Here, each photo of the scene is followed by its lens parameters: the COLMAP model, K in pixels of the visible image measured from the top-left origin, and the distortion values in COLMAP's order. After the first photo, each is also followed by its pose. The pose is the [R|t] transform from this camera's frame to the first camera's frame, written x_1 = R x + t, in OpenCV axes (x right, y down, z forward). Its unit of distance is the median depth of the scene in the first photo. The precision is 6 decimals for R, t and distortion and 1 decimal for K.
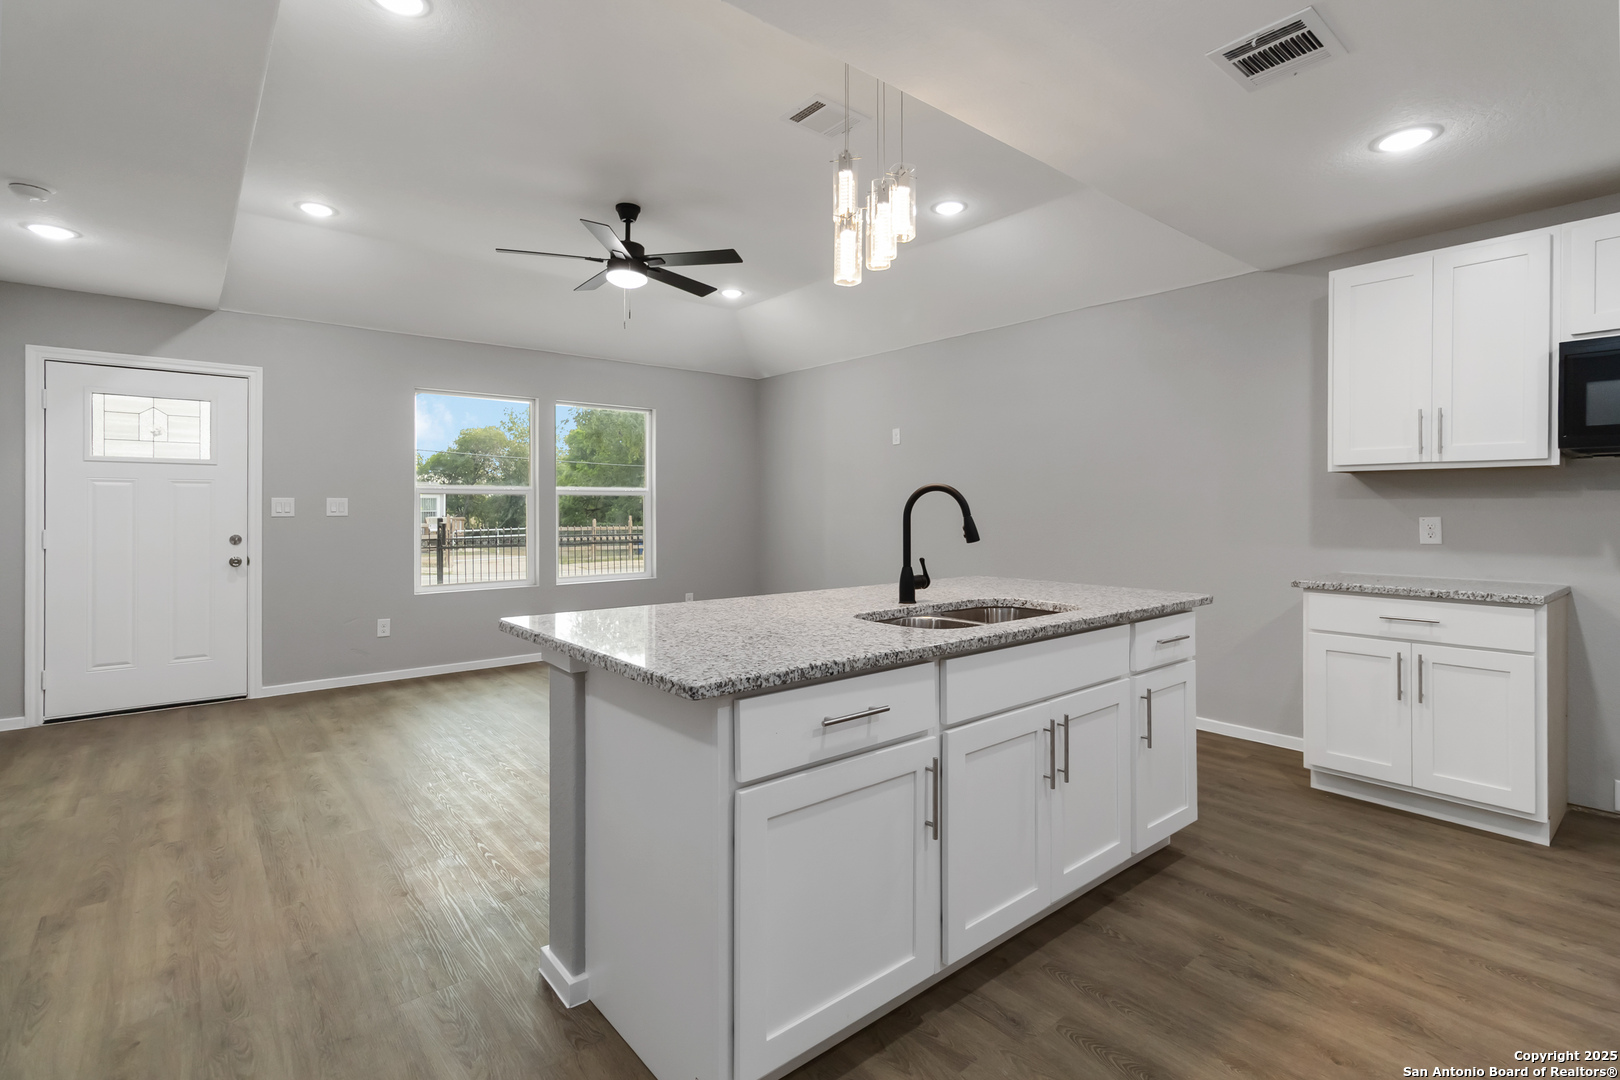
lens RADIAL K [[762.3, 0, 821.6], [0, 762.3, 508.3], [0, 0, 1]] dist [-0.000653, 0.001265]
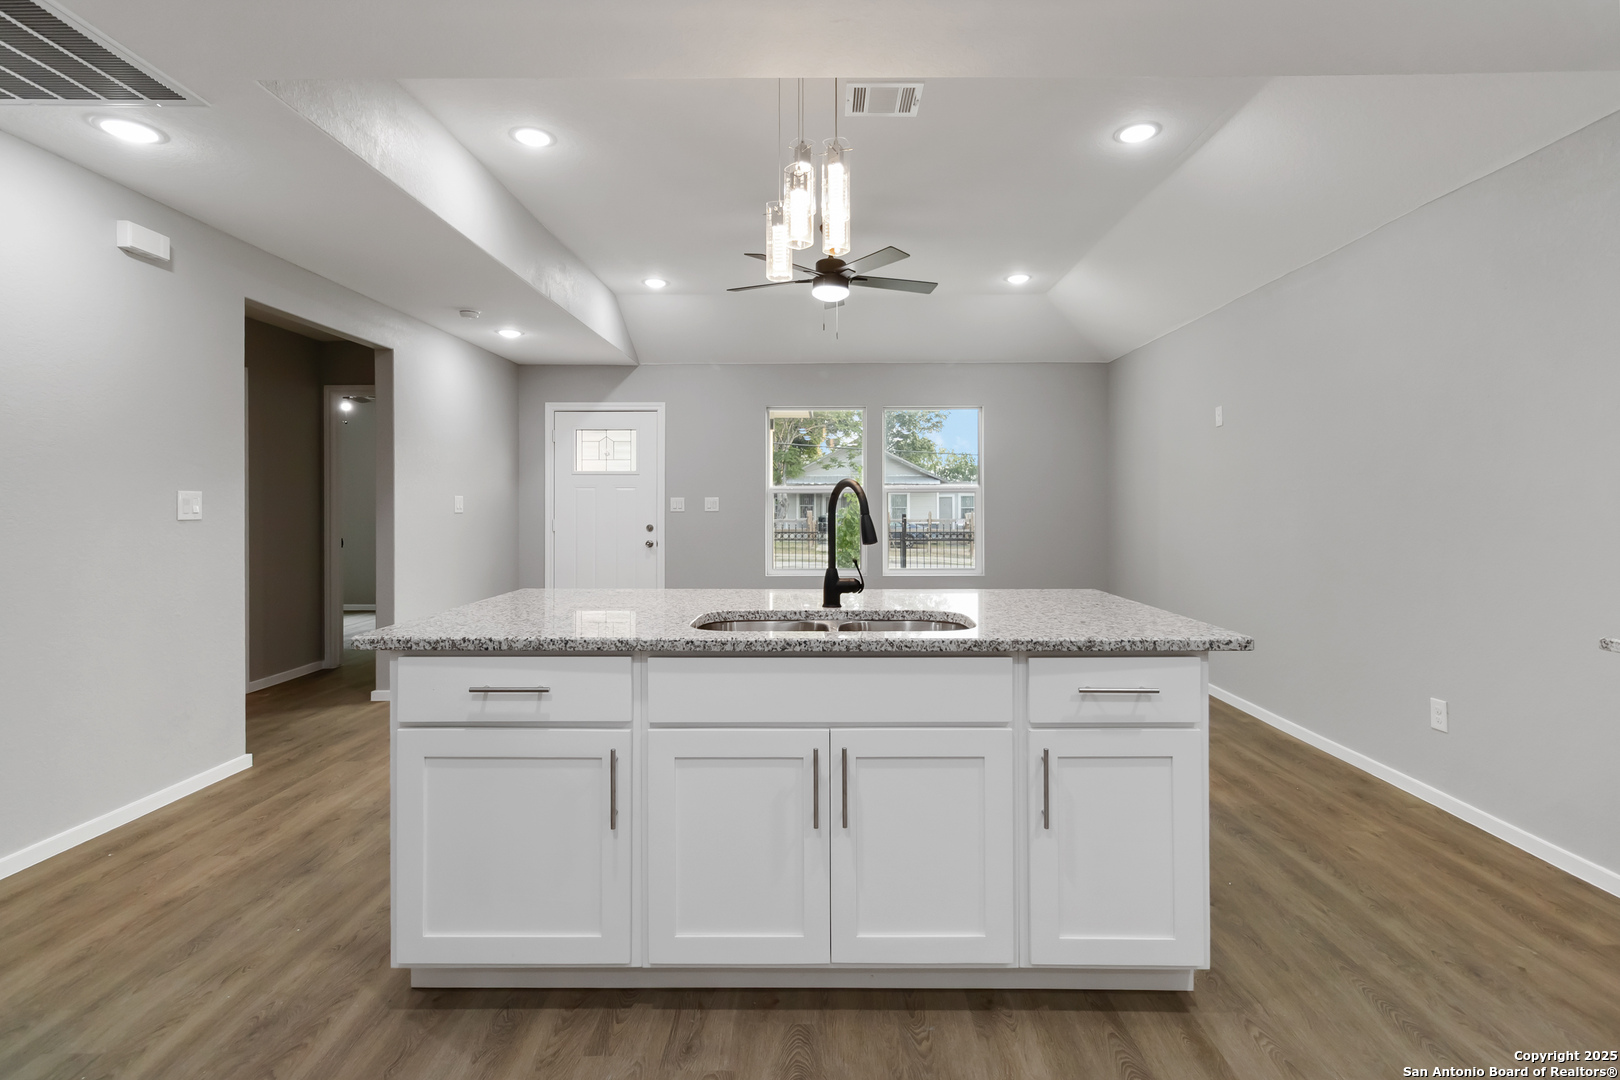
lens RADIAL K [[762.3, 0, 820.3], [0, 762.3, 505.2], [0, 0, 1]] dist [-0.000653, 0.001265]
pose [[0.760541, 0.000149, -0.649290, 0.591286], [-0.000542, 1.000000, -0.000405, 0.000107], [0.649290, 0.000660, 0.760541, 0.232270]]
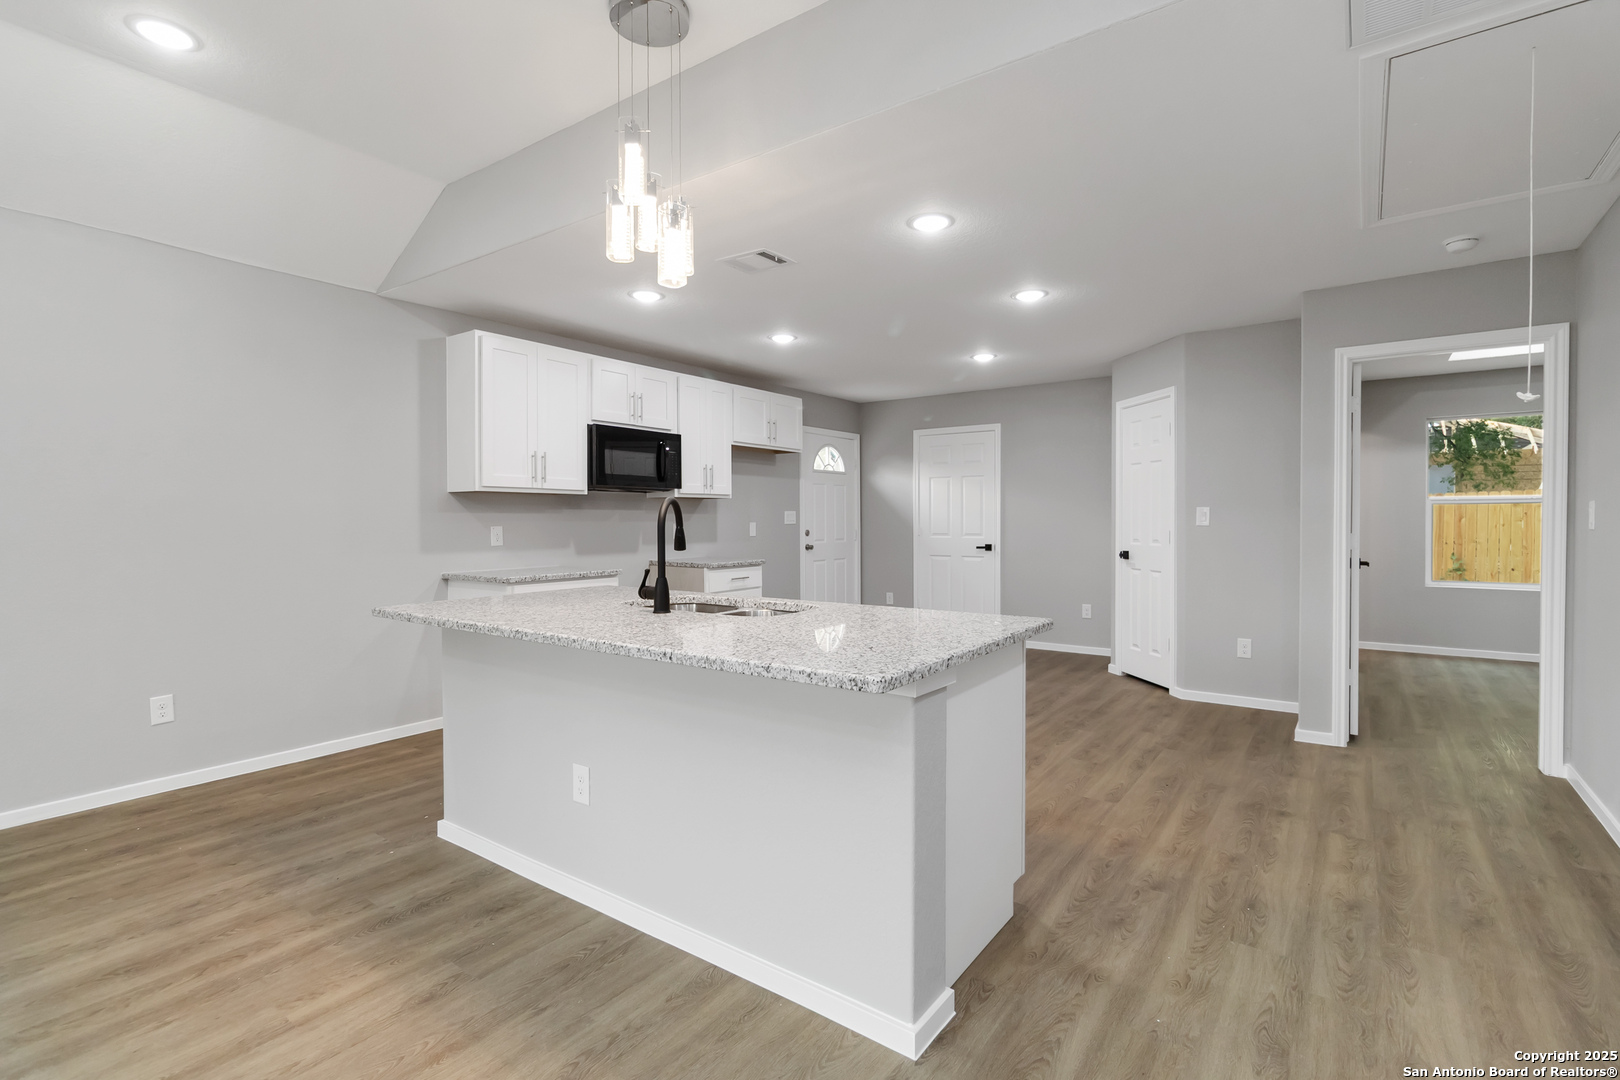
lens RADIAL K [[762.3, 0, 823.7], [0, 762.3, 524.7], [0, 0, 1]] dist [-0.000653, 0.001265]
pose [[-0.252390, -0.007358, 0.967597, -0.777645], [0.004743, 0.999950, 0.008841, -0.001547], [-0.967614, 0.006821, -0.252343, 0.873793]]
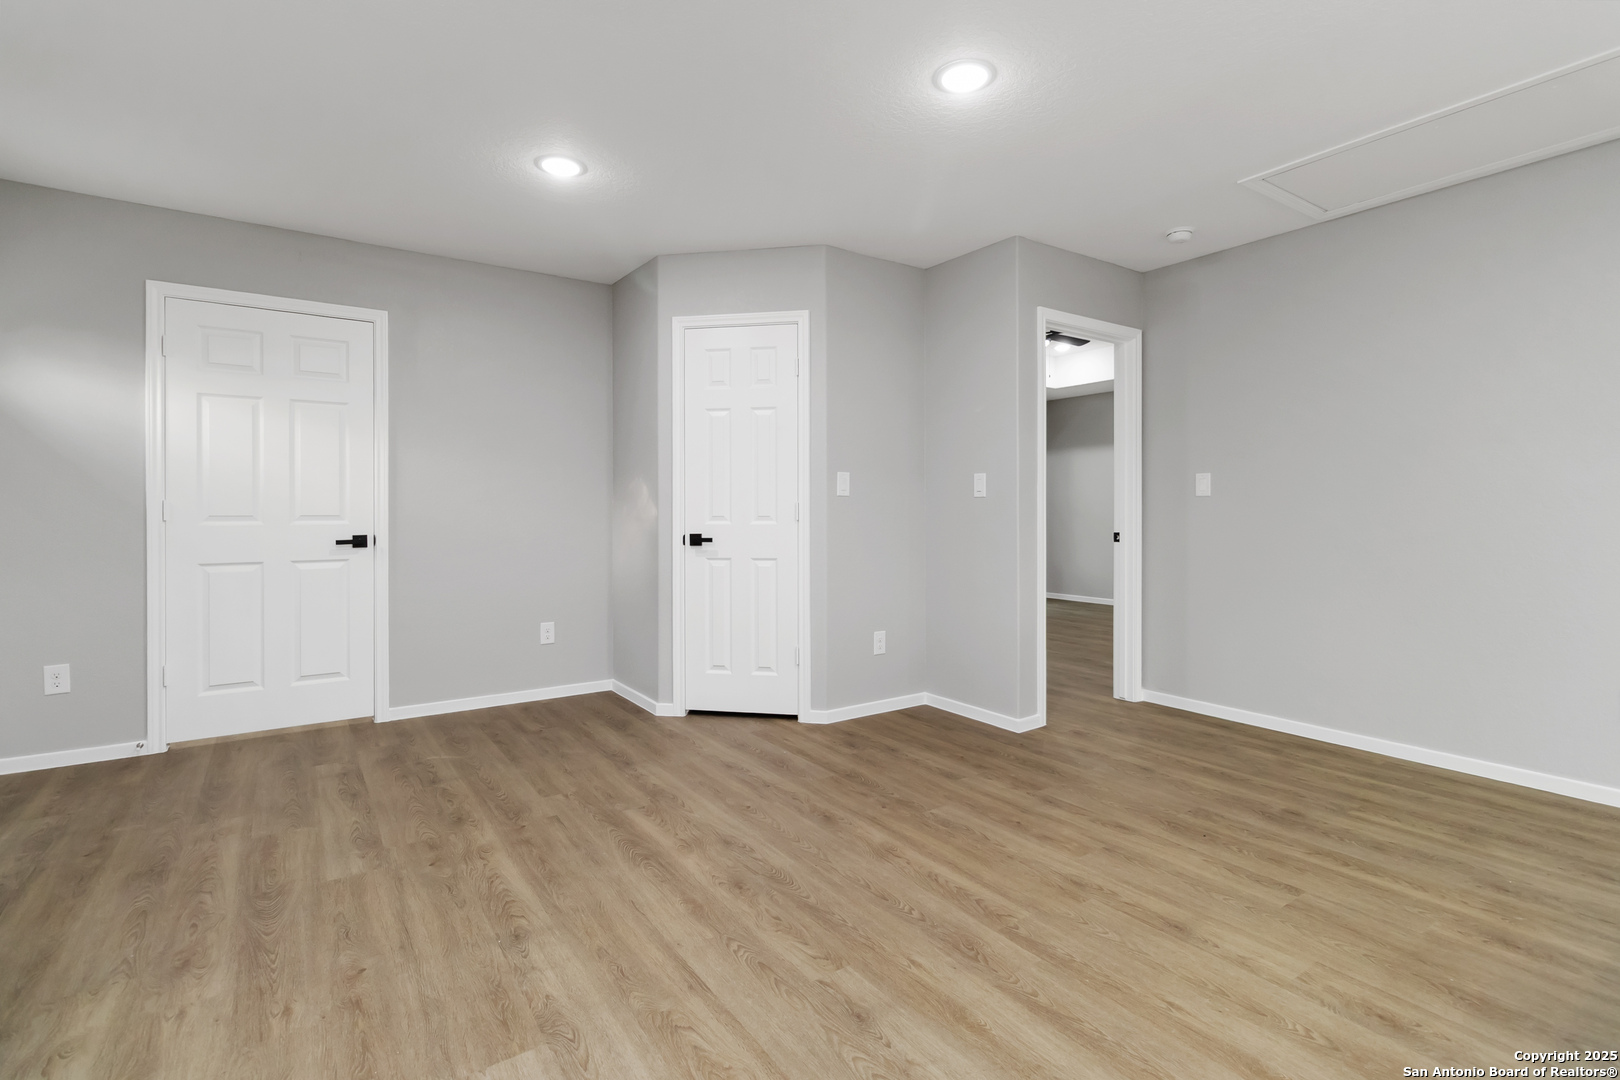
lens RADIAL K [[762.3, 0, 818.7], [0, 762.3, 509.6], [0, 0, 1]] dist [-0.000653, 0.001265]
pose [[-0.996062, 0.002051, 0.088637, 0.545100], [0.002070, 0.999998, 0.000125, 0.042797], [-0.088636, 0.000308, -0.996064, 0.959427]]
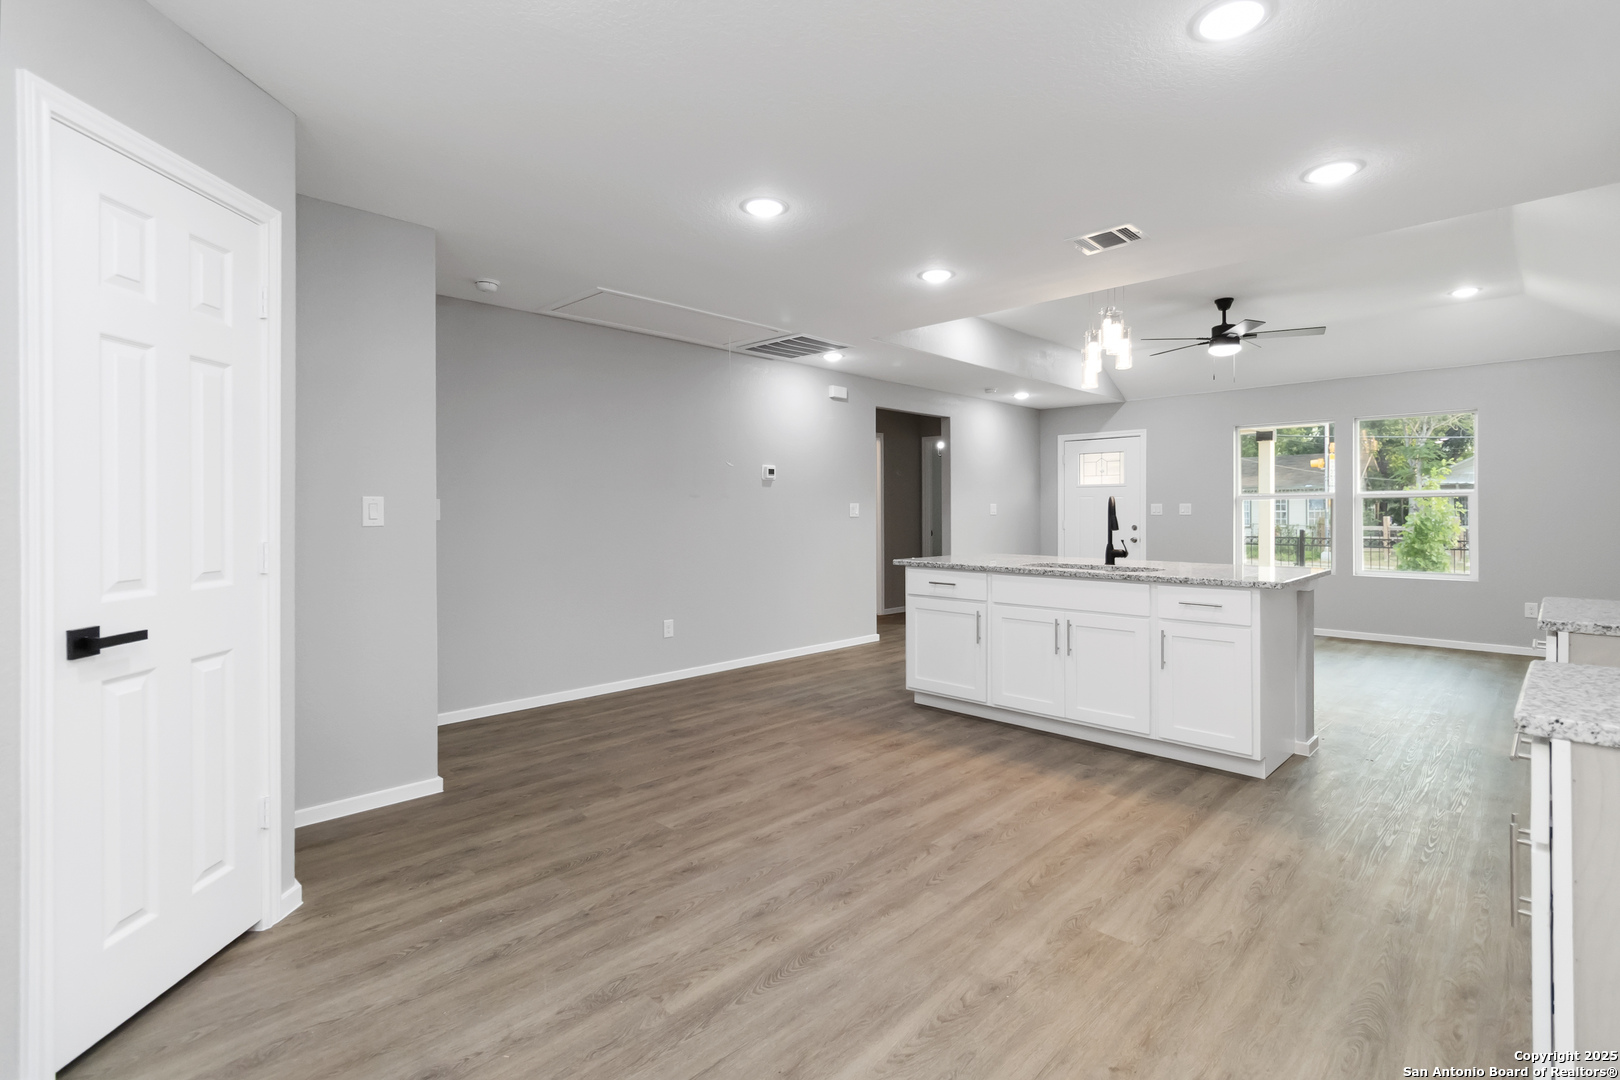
lens RADIAL K [[762.3, 0, 821.6], [0, 762.3, 503.3], [0, 0, 1]] dist [-0.000653, 0.001265]
pose [[0.106973, -0.007702, -0.994232, 1.479242], [-0.001512, 0.999968, -0.007909, -0.000919], [0.994261, 0.002349, 0.106958, 0.130630]]
